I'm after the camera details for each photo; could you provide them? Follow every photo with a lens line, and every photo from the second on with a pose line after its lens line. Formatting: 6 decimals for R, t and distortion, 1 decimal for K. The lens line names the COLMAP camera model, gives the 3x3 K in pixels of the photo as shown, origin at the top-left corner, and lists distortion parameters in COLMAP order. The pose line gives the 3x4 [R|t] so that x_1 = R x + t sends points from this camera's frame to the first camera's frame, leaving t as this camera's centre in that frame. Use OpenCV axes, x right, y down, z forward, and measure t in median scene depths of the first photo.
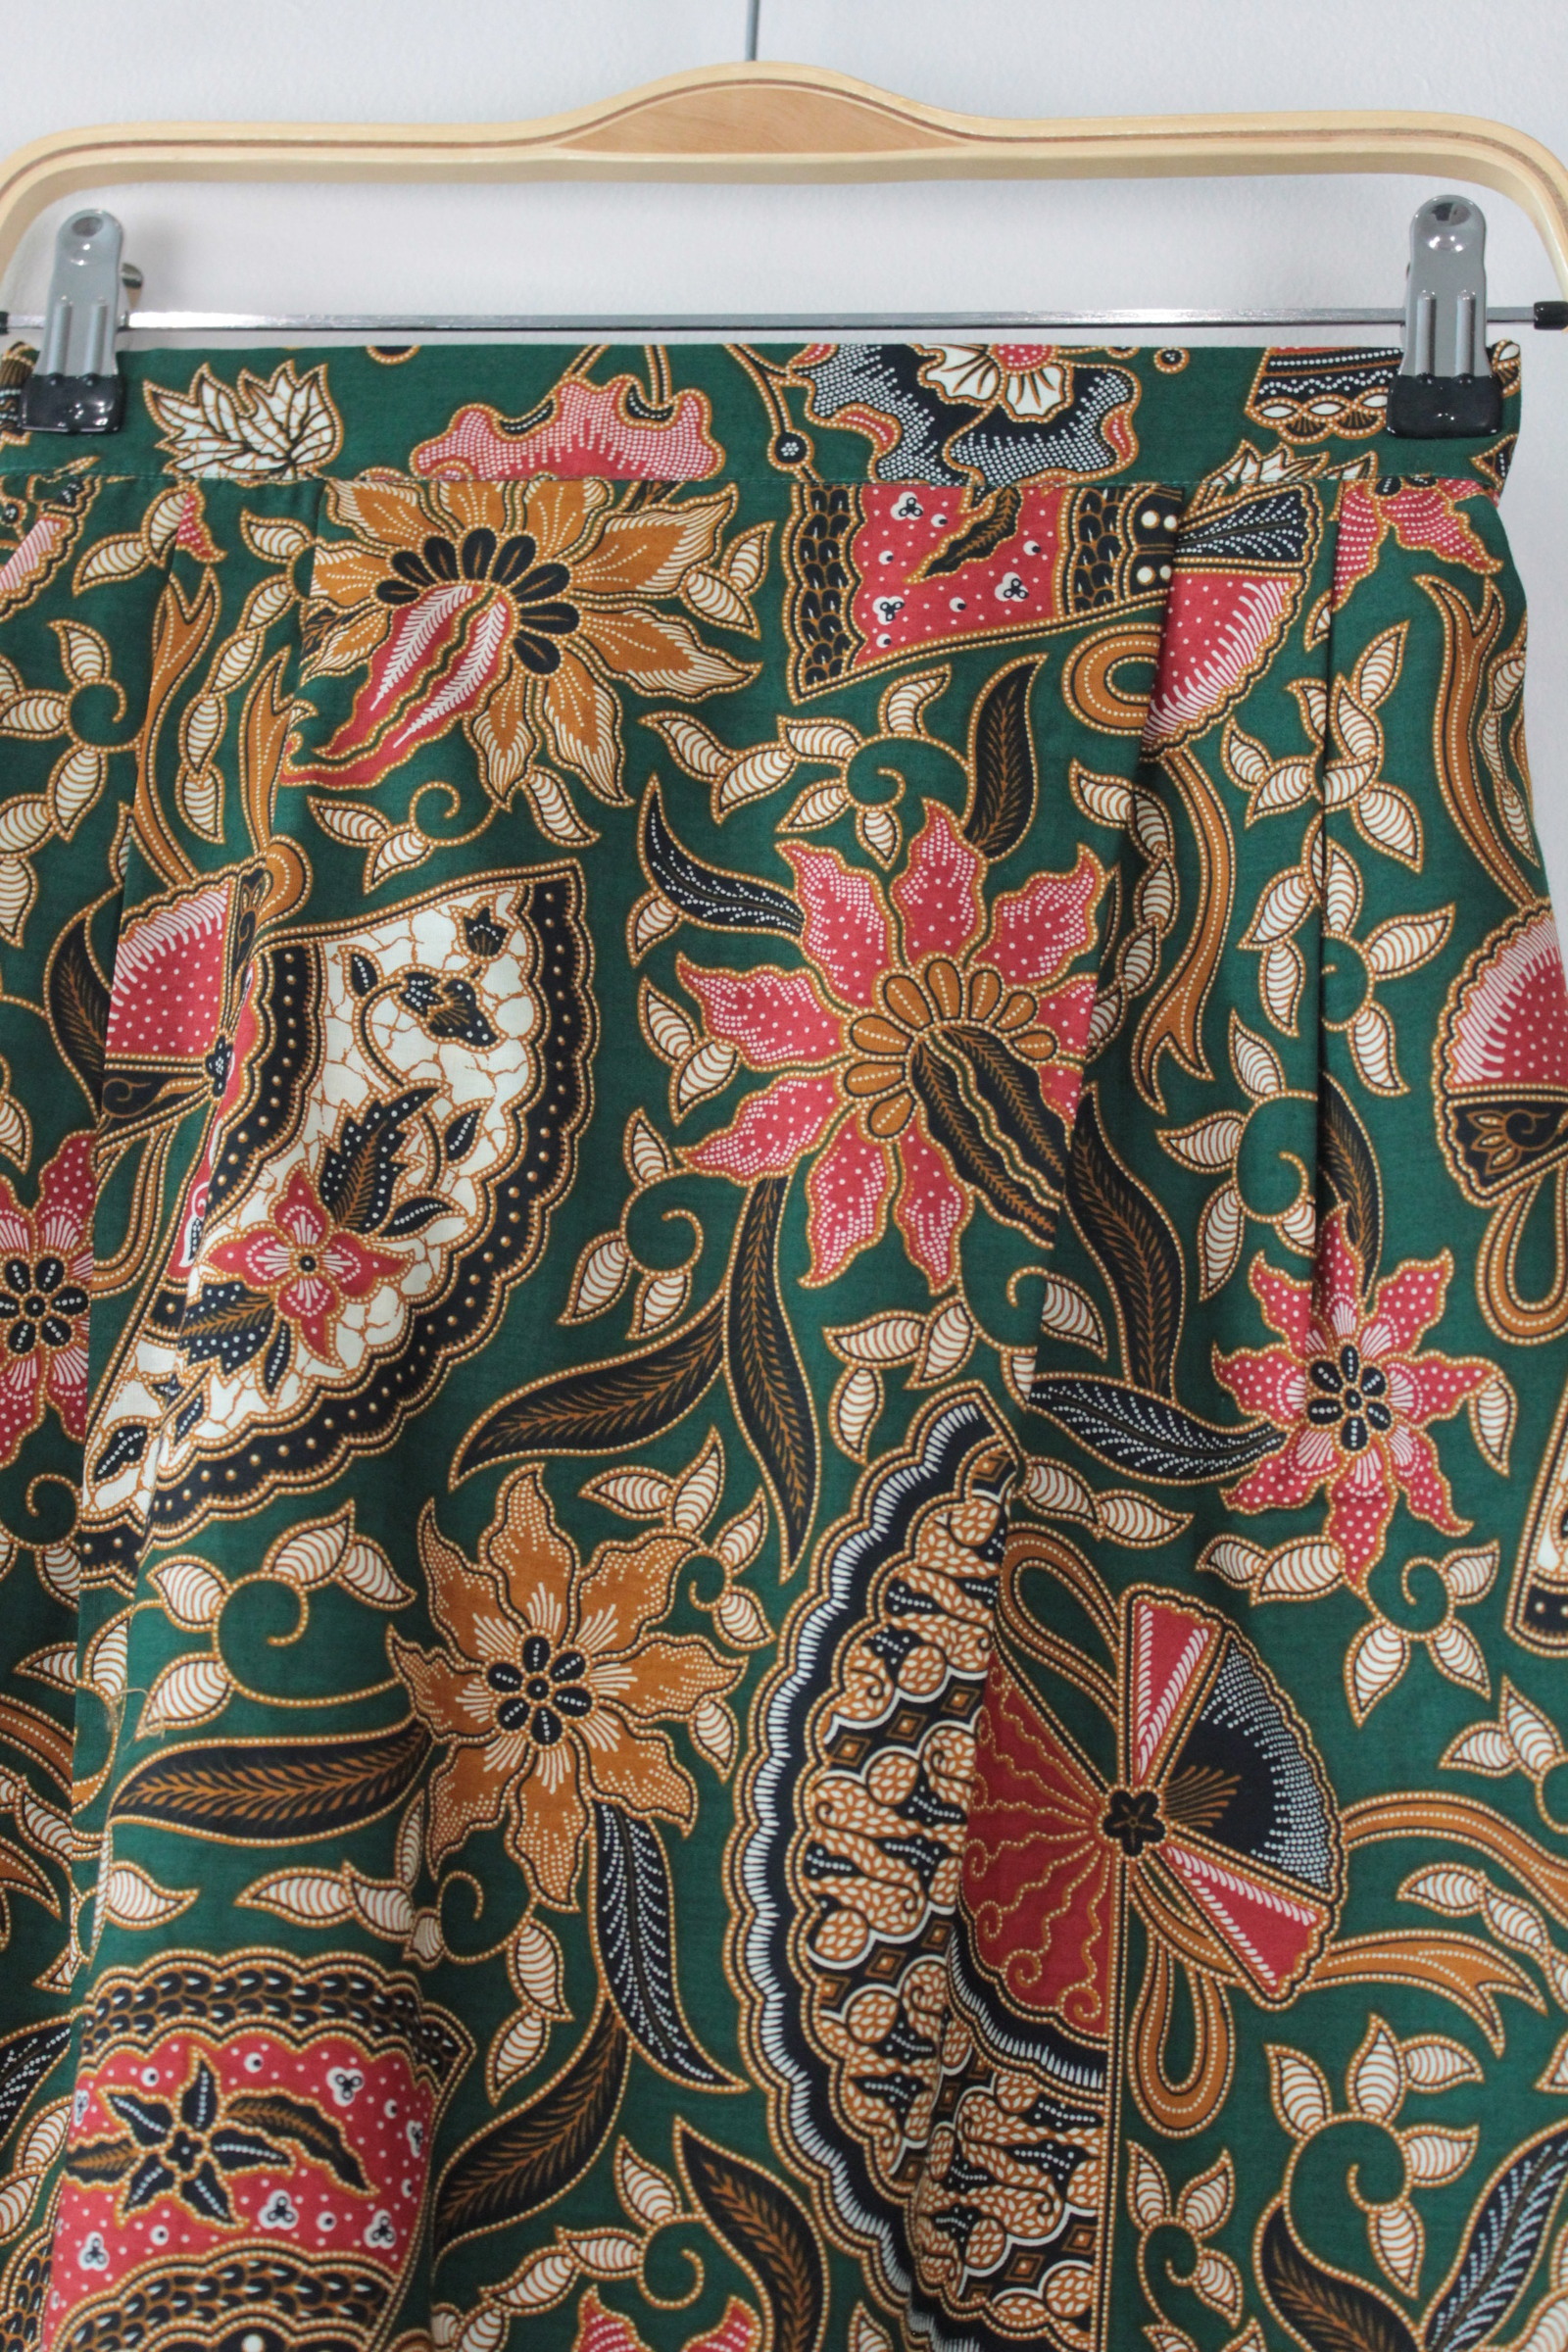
lens RADIAL K [[3594.8, 0, 784.0], [0, 3594.8, 1176.0], [0, 0, 1]] dist [-0.025536, 0.046634]
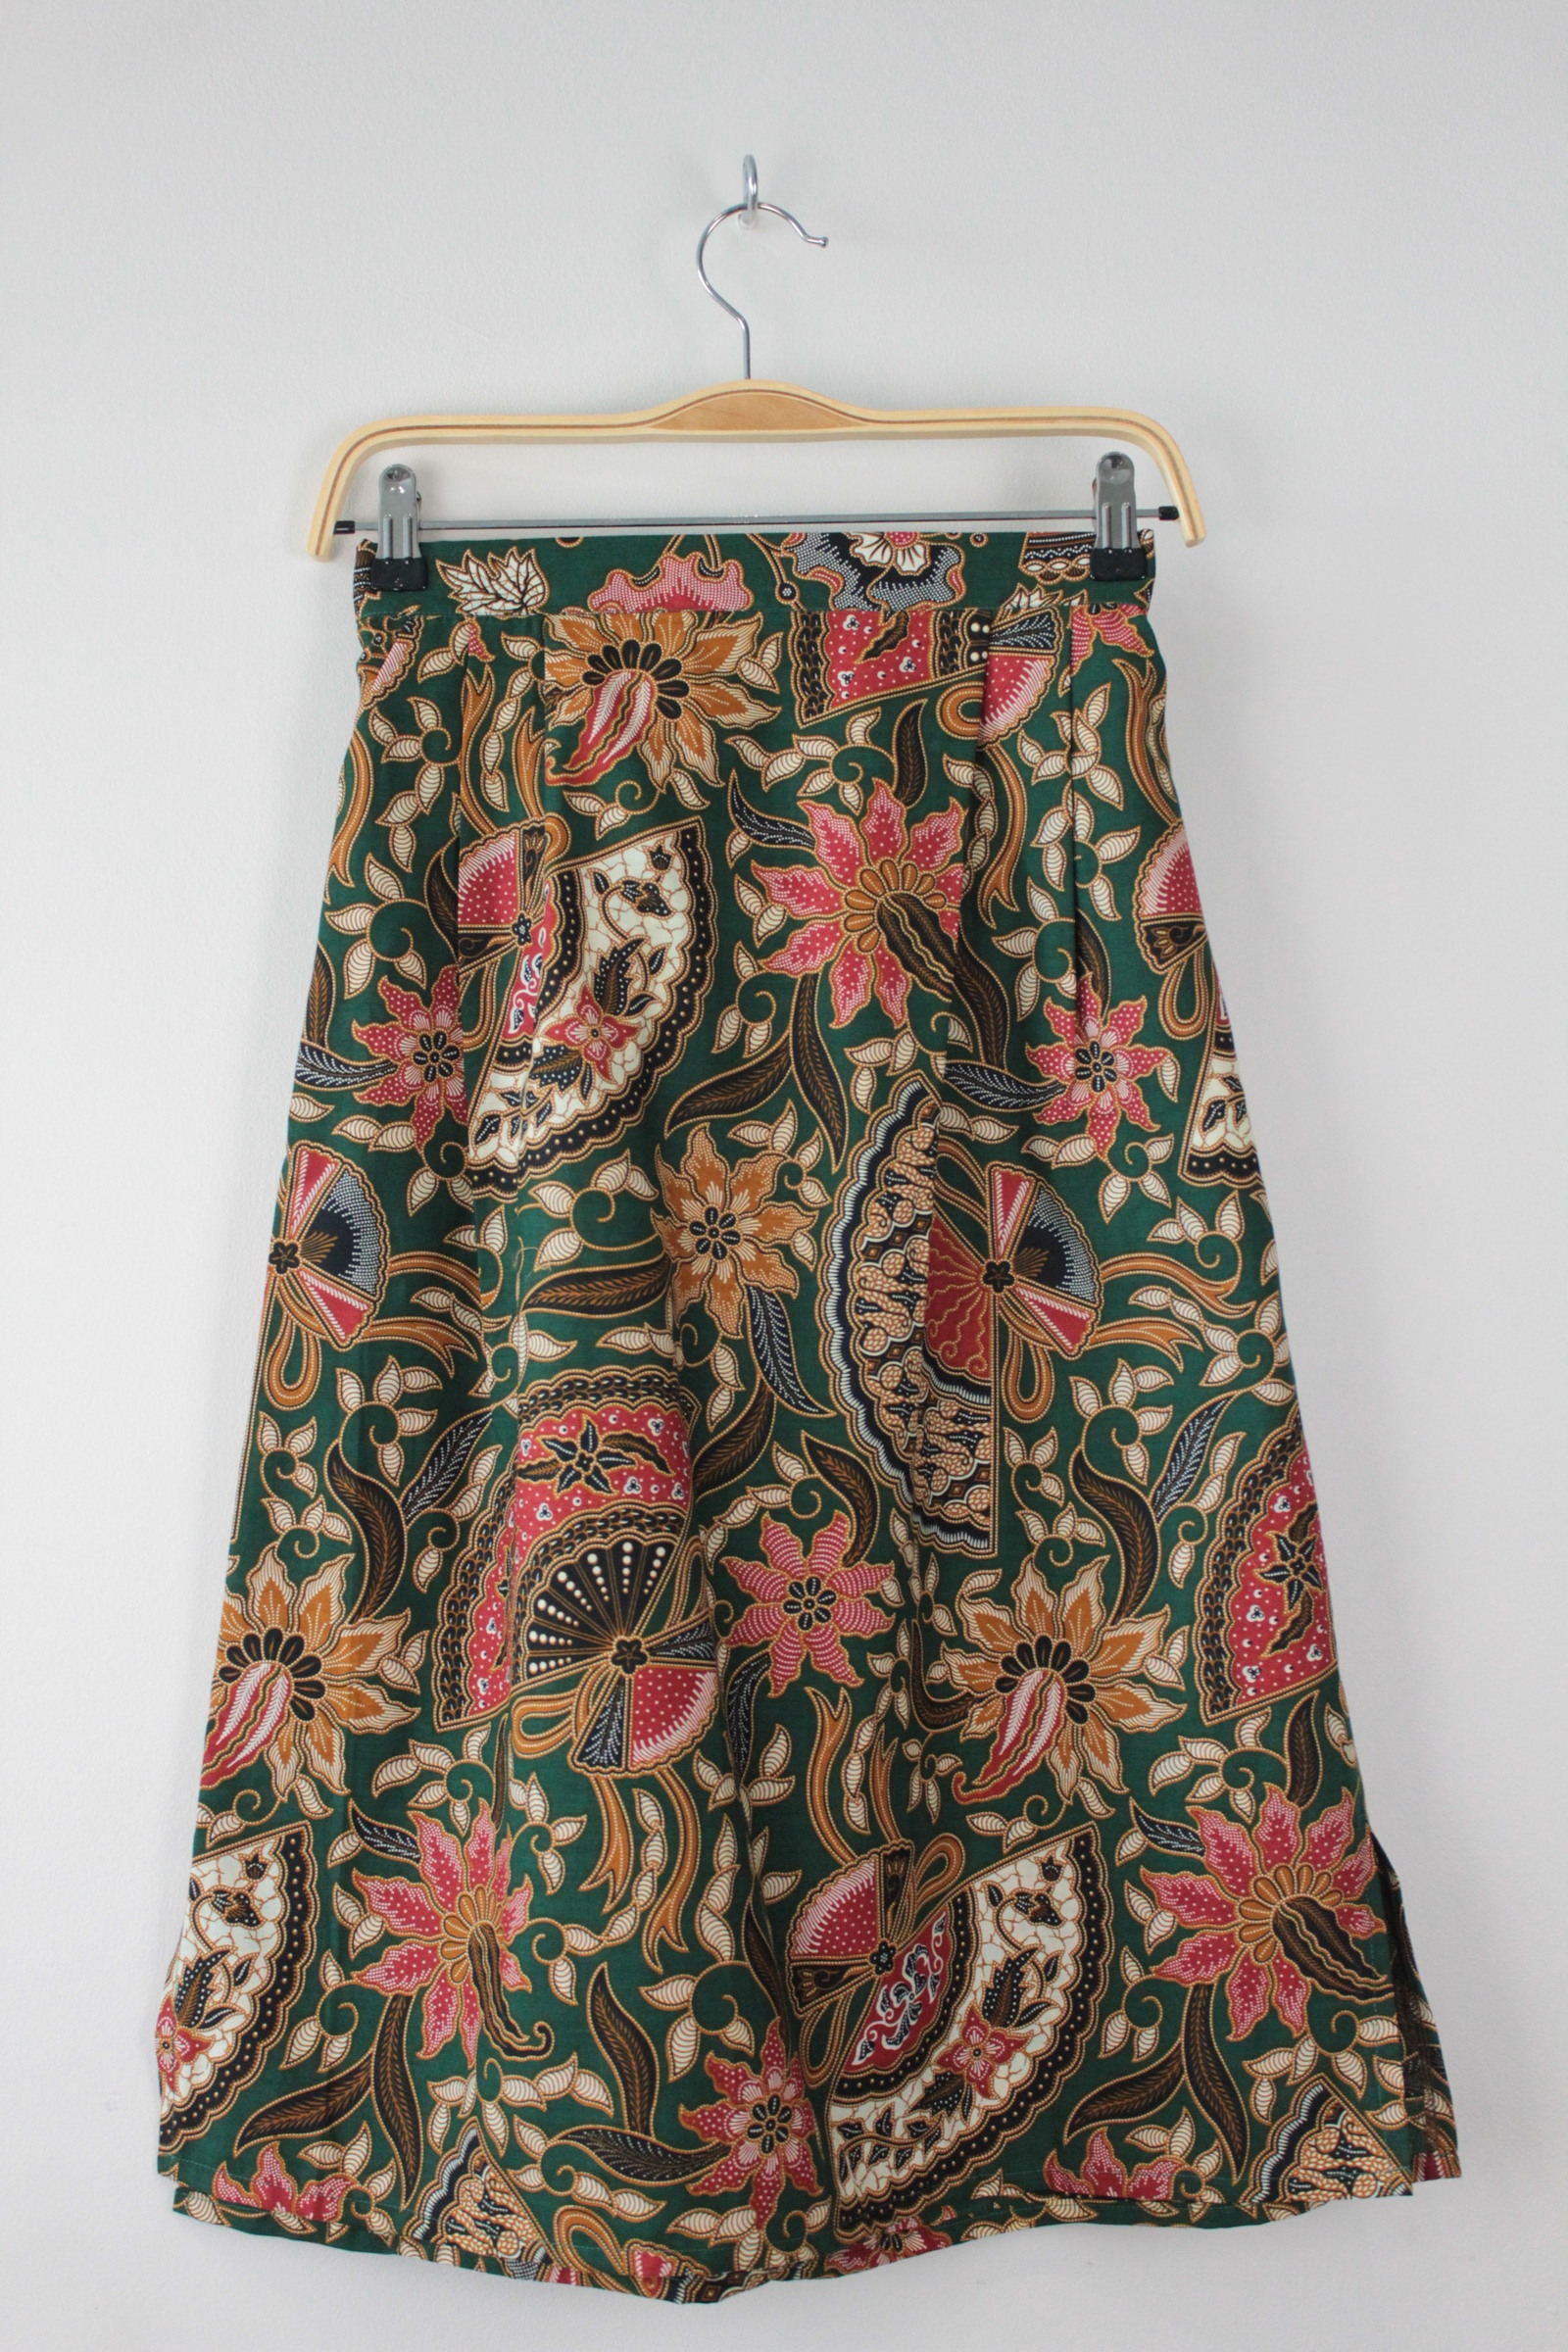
lens RADIAL K [[2806.1, 0, 784.0], [0, 2806.1, 1176.0], [0, 0, 1]] dist [-0.097674, 0.003554]
pose [[0.988686, -0.065873, 0.134763, -0.238220], [0.045950, 0.988226, 0.145938, -0.118152], [-0.142789, -0.138095, 0.980072, -0.554227]]
